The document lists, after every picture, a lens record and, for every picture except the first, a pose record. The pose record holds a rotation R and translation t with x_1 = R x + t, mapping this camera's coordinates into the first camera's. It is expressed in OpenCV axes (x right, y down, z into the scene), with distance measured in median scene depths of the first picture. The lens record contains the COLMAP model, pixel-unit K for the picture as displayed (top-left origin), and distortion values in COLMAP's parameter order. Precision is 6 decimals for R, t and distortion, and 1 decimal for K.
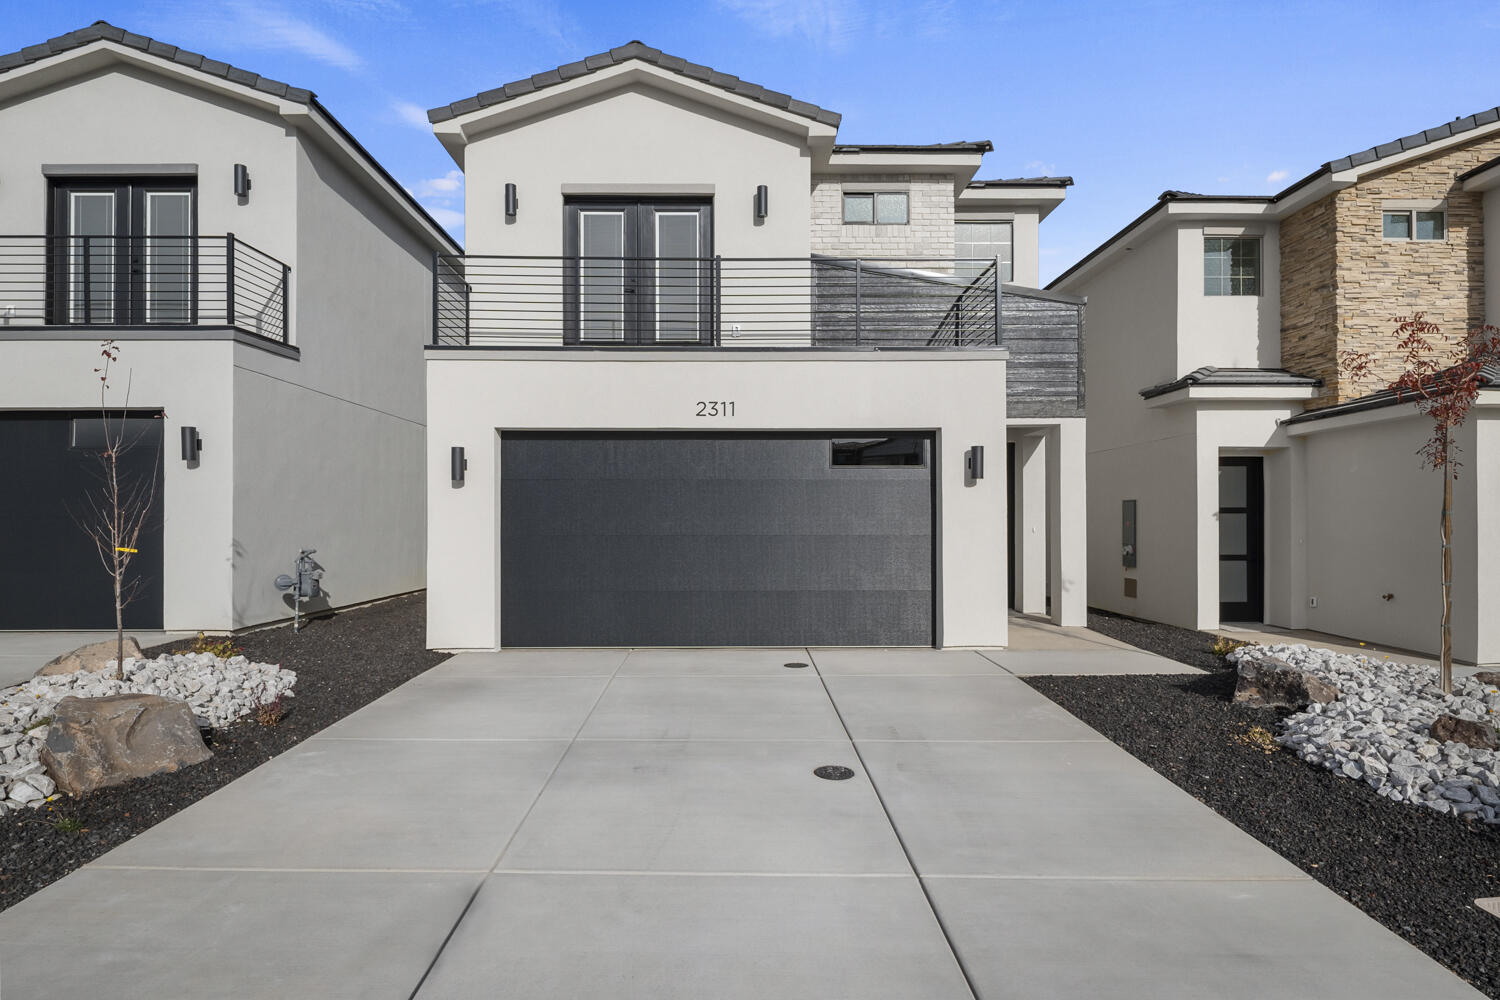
lens RADIAL K [[805.0, 0, 741.2], [0, 805.0, 513.9], [0, 0, 1]] dist [0.010879, -0.010348]
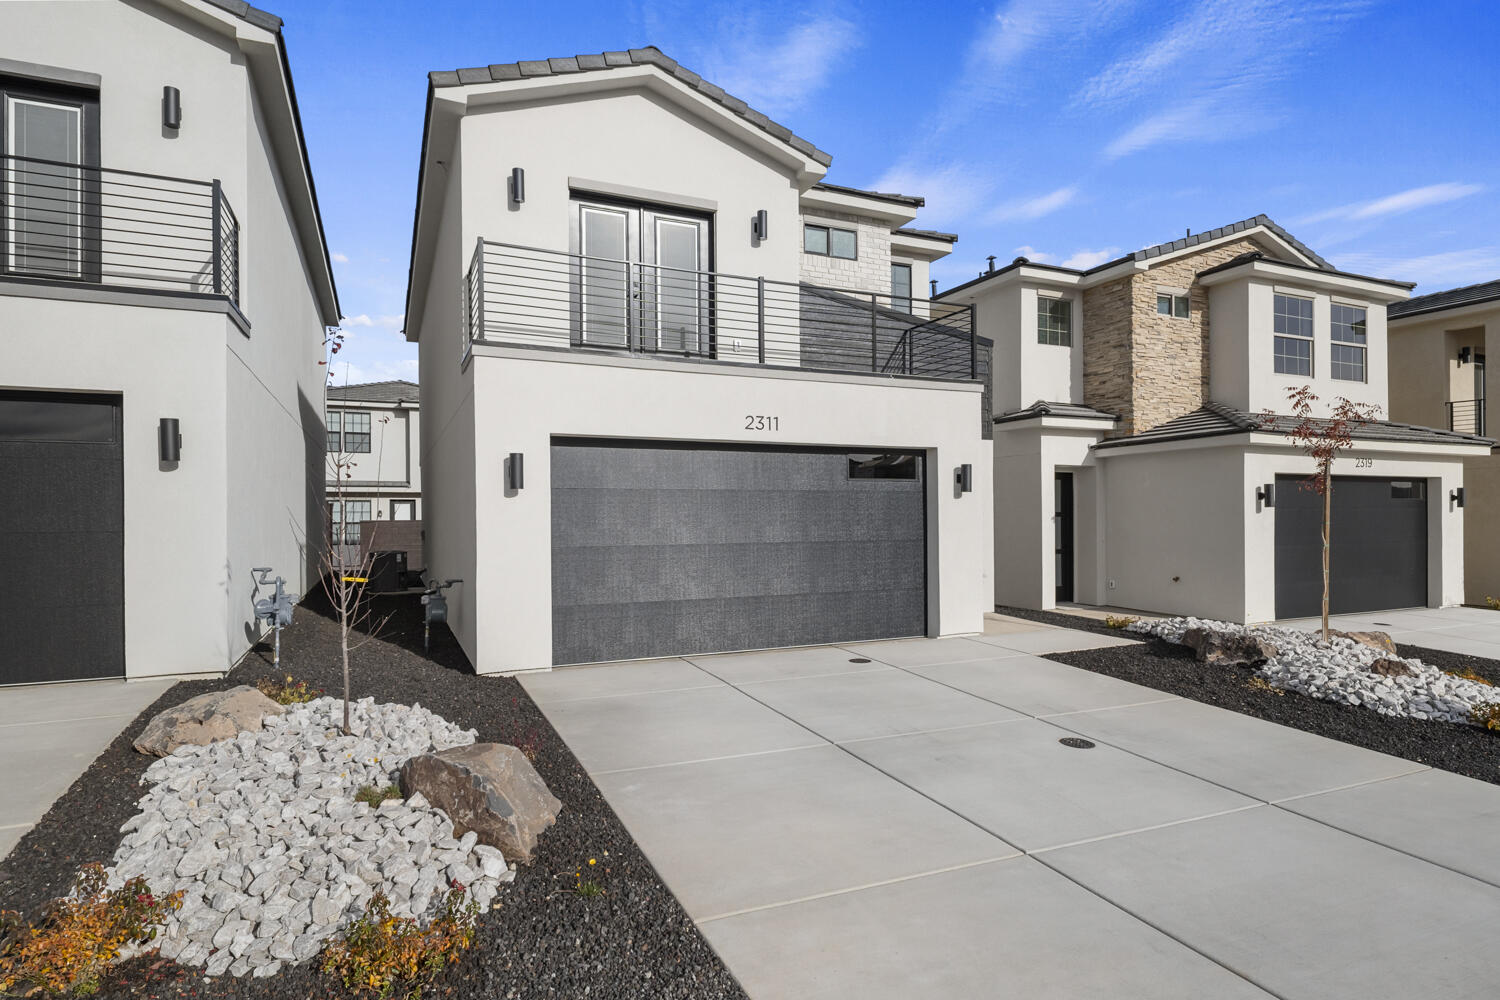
lens RADIAL K [[805.0, 0, 742.7], [0, 805.0, 512.4], [0, 0, 1]] dist [0.010879, -0.010348]
pose [[0.916827, -0.002023, 0.399281, -0.412308], [0.000122, 0.999989, 0.004785, -0.016578], [-0.399286, -0.004338, 0.916816, 0.041133]]
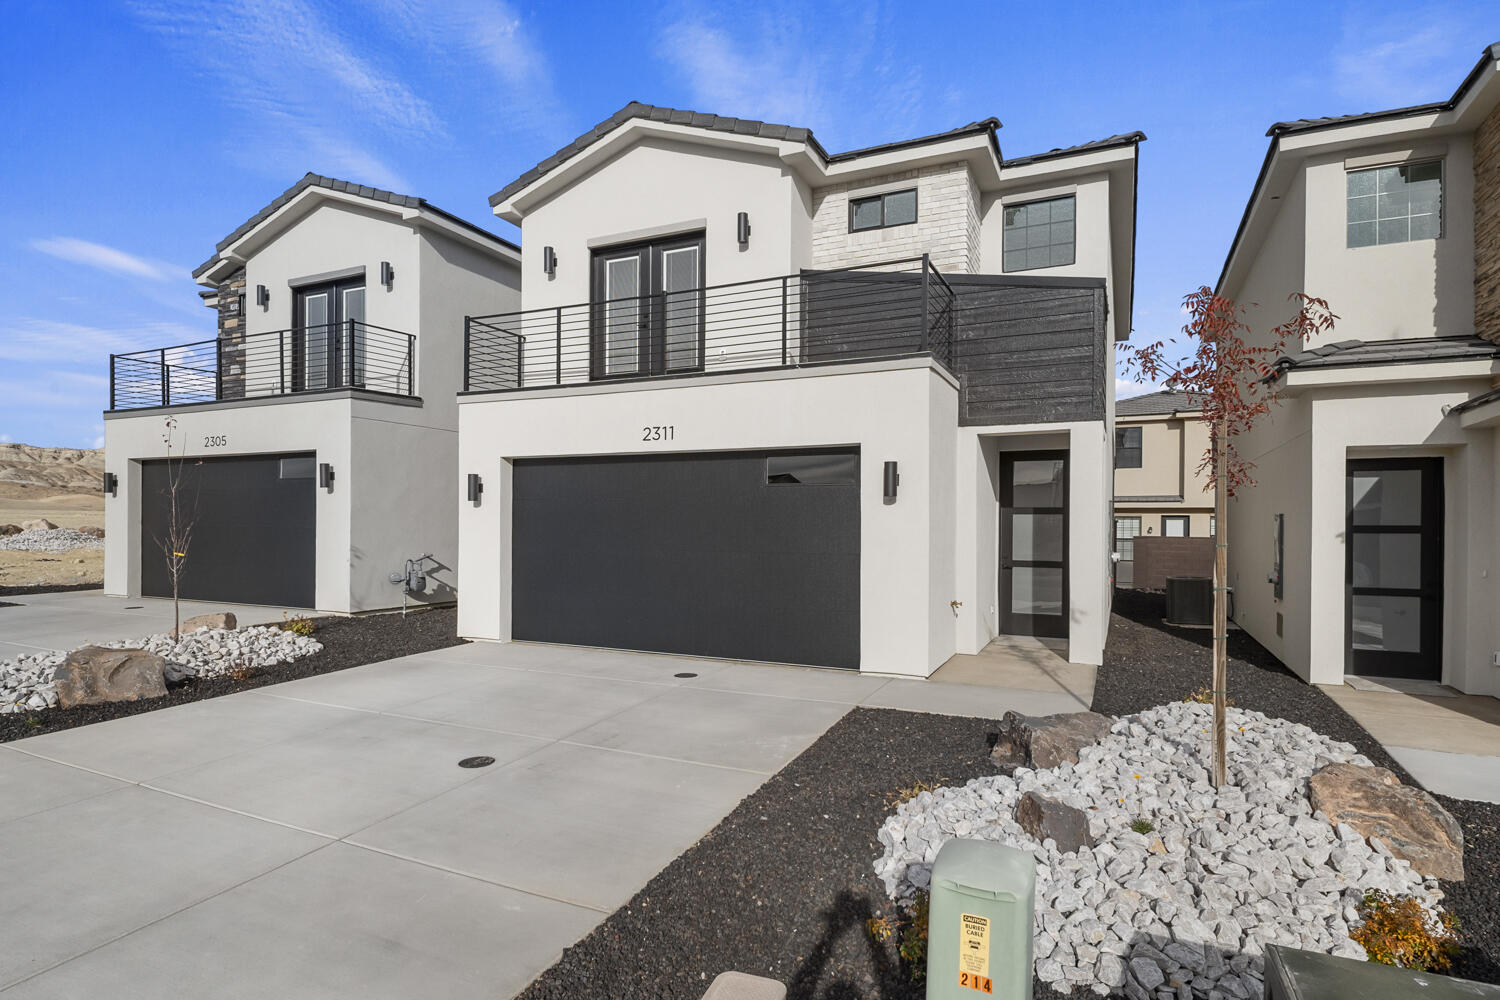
lens RADIAL K [[805.0, 0, 731.4], [0, 805.0, 527.1], [0, 0, 1]] dist [0.010879, -0.010348]
pose [[0.896230, 0.008339, -0.443512, 0.467020], [-0.003623, 0.999928, 0.011480, -0.015133], [0.443575, -0.008682, 0.896195, 0.062173]]
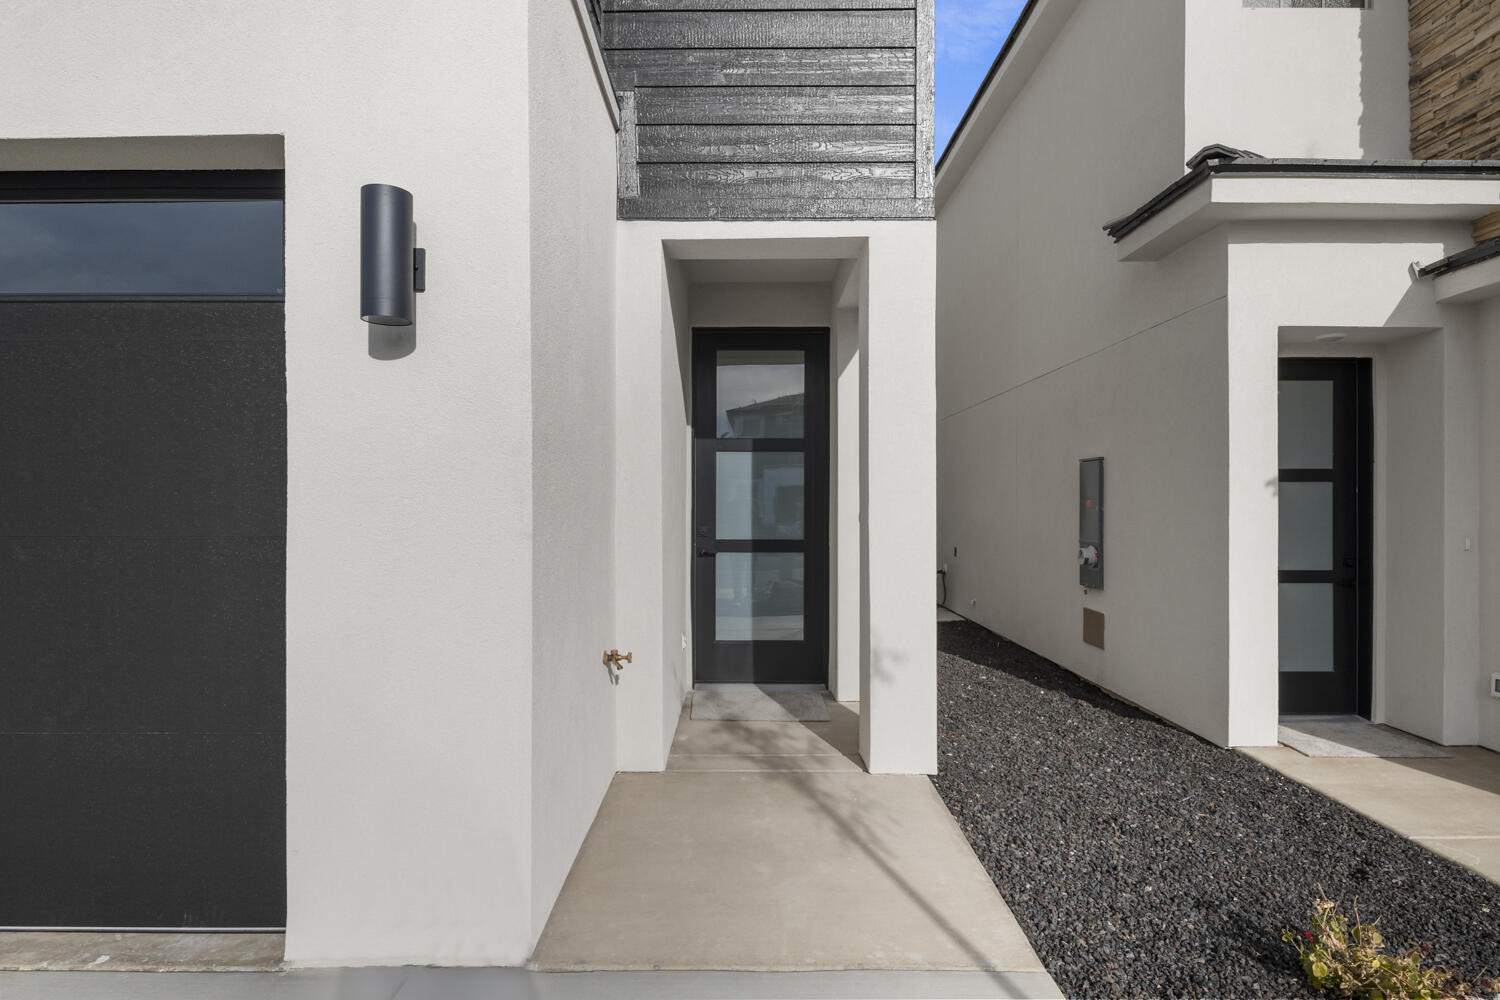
lens RADIAL K [[805.0, 0, 745.1], [0, 805.0, 499.6], [0, 0, 1]] dist [0.010879, -0.010348]
pose [[0.999957, 0.001146, -0.009151, 0.350584], [-0.001114, 0.999993, 0.003475, 0.010501], [0.009155, -0.003465, 0.999952, 0.639891]]
